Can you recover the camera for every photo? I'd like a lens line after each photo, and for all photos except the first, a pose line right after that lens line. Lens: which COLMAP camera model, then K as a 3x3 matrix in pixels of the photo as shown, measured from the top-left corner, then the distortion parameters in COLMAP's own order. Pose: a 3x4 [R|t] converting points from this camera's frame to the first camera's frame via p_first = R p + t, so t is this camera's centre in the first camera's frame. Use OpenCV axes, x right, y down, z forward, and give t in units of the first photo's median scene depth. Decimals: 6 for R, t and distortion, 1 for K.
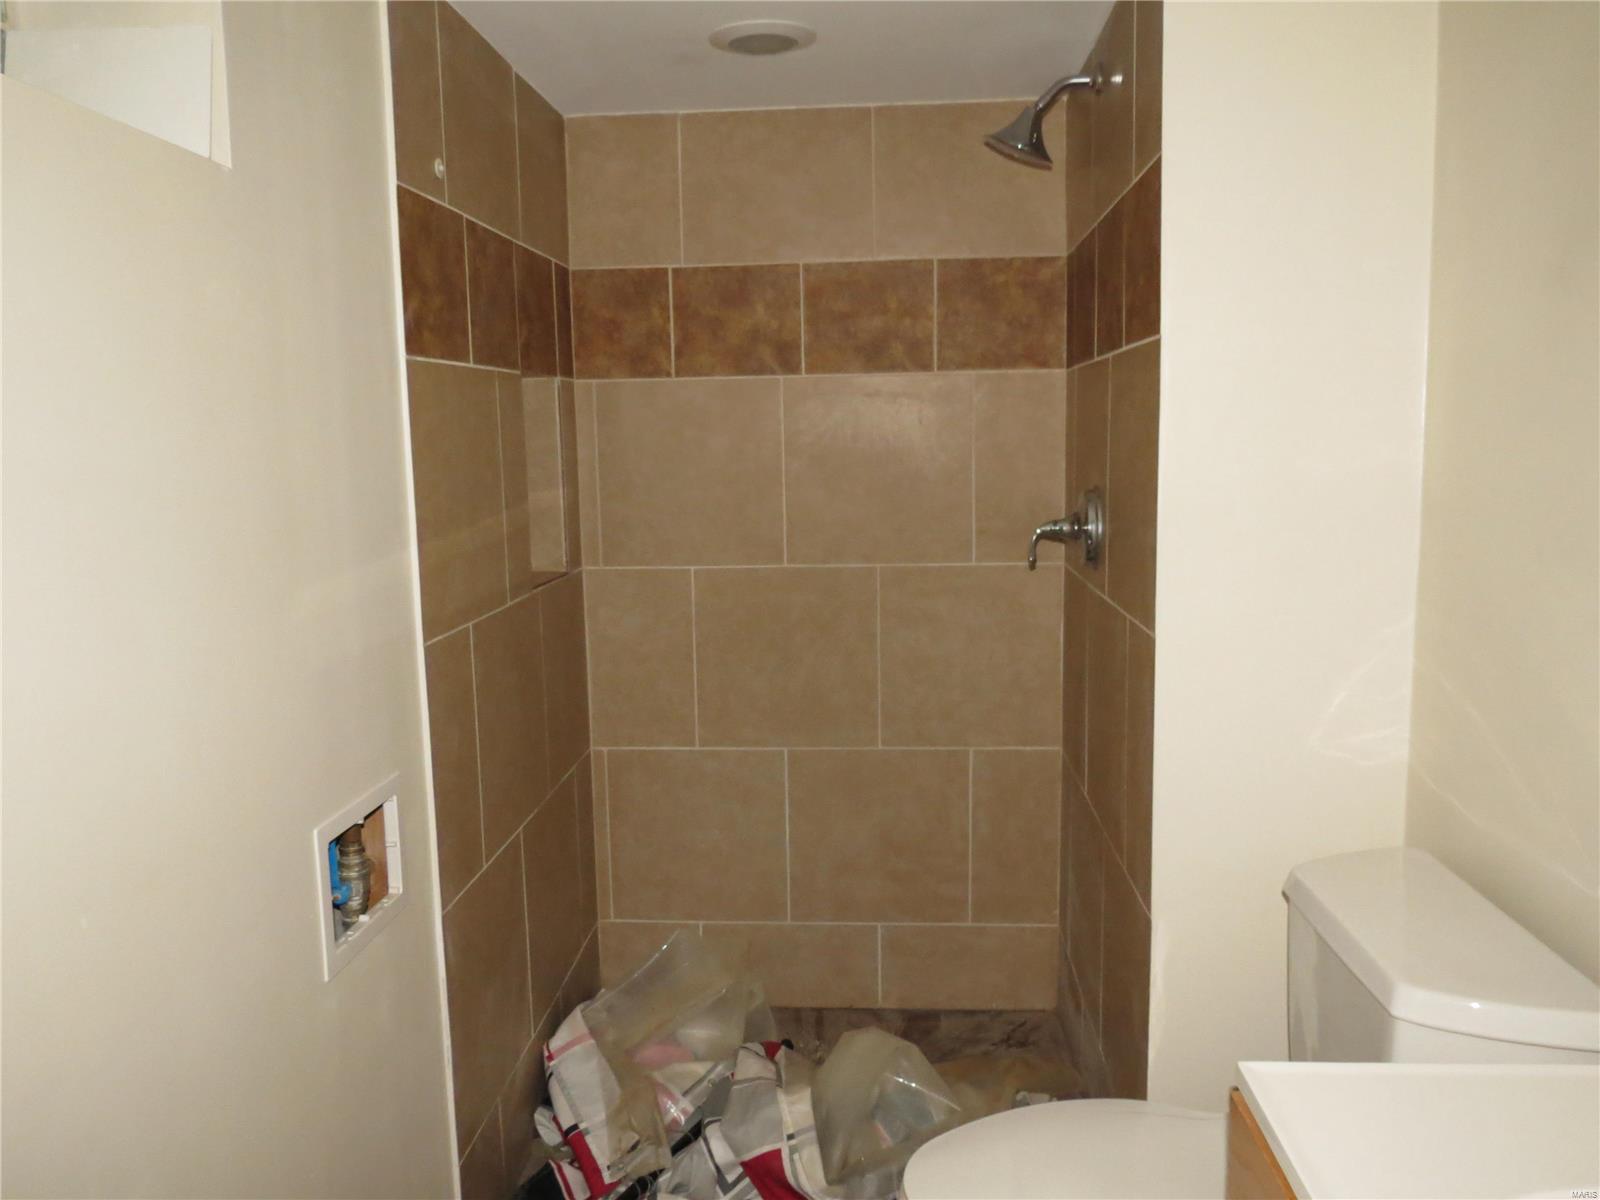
lens RADIAL K [[1271.8, 0, 800.0], [0, 1271.8, 600.0], [0, 0, 1]] dist [-0.037069, 0.000517]
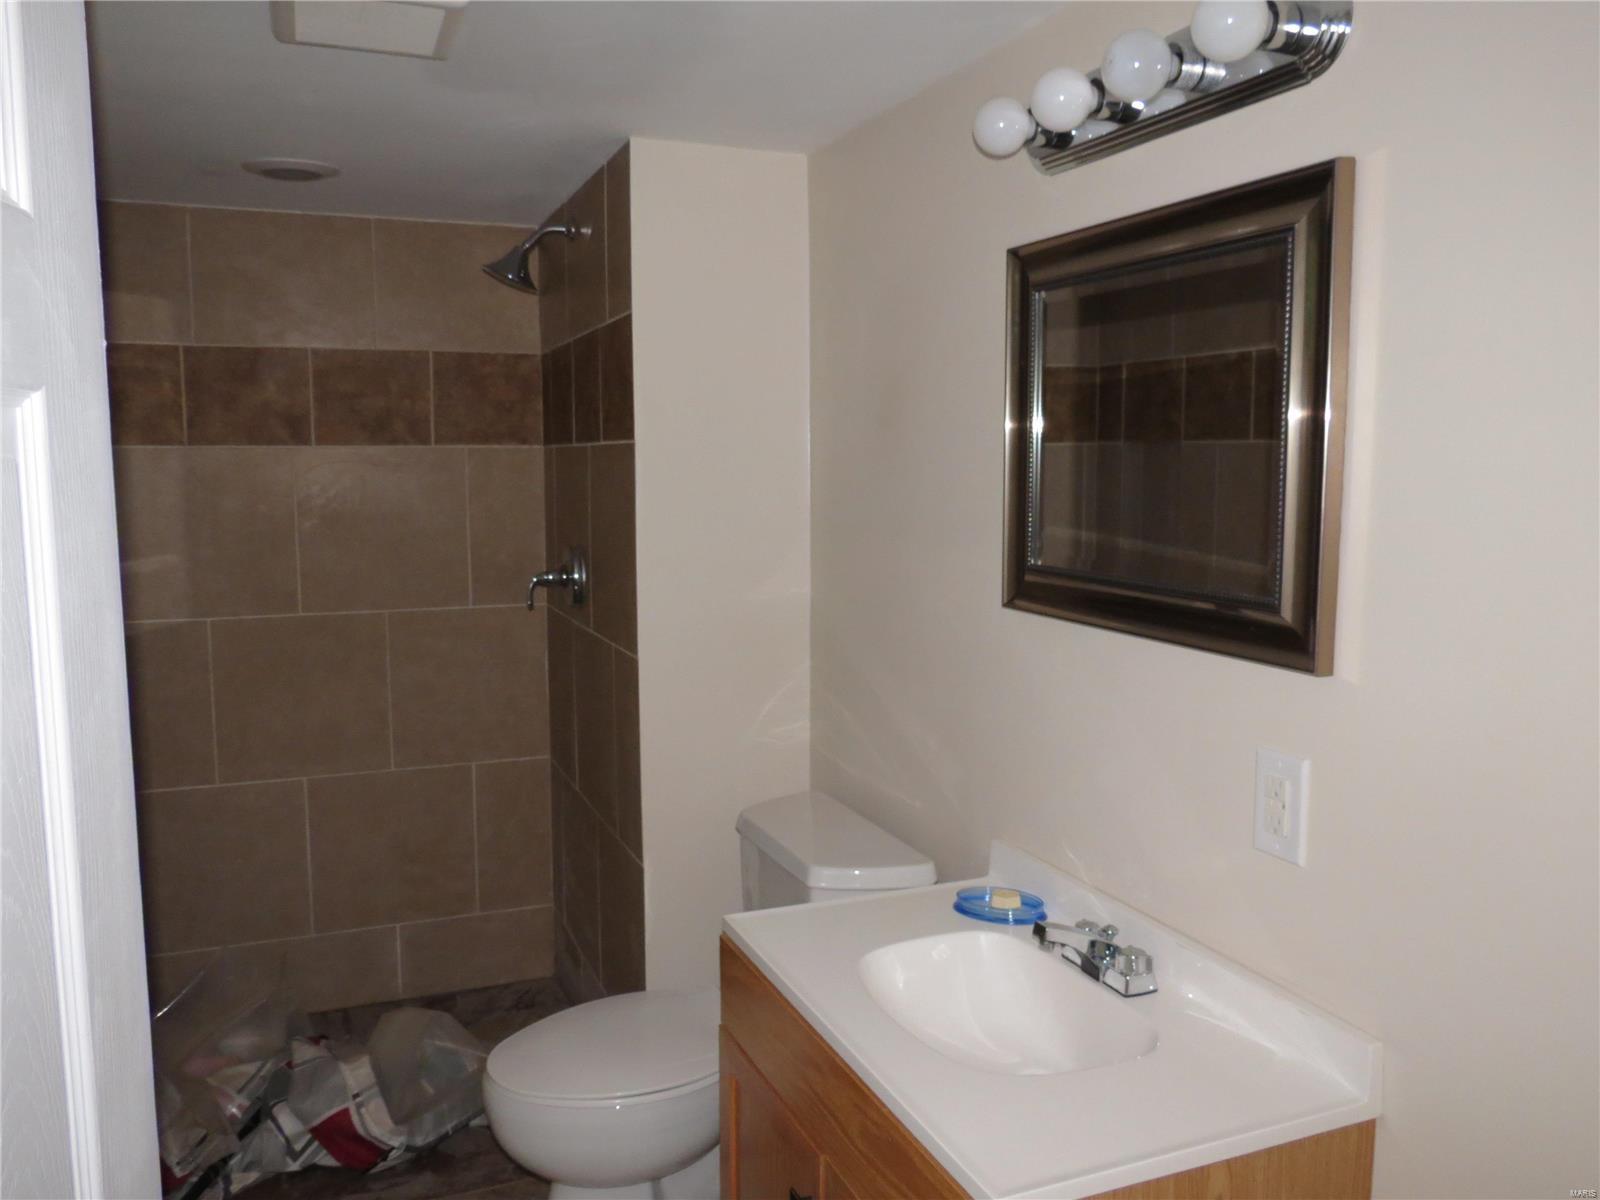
lens RADIAL K [[1271.8, 0, 800.0], [0, 1271.8, 600.0], [0, 0, 1]] dist [-0.037069, 0.000517]
pose [[0.901189, -0.032729, 0.432188, -0.106440], [0.043764, 0.998920, -0.015611, -0.003205], [-0.431210, 0.032983, 0.901648, -0.218552]]
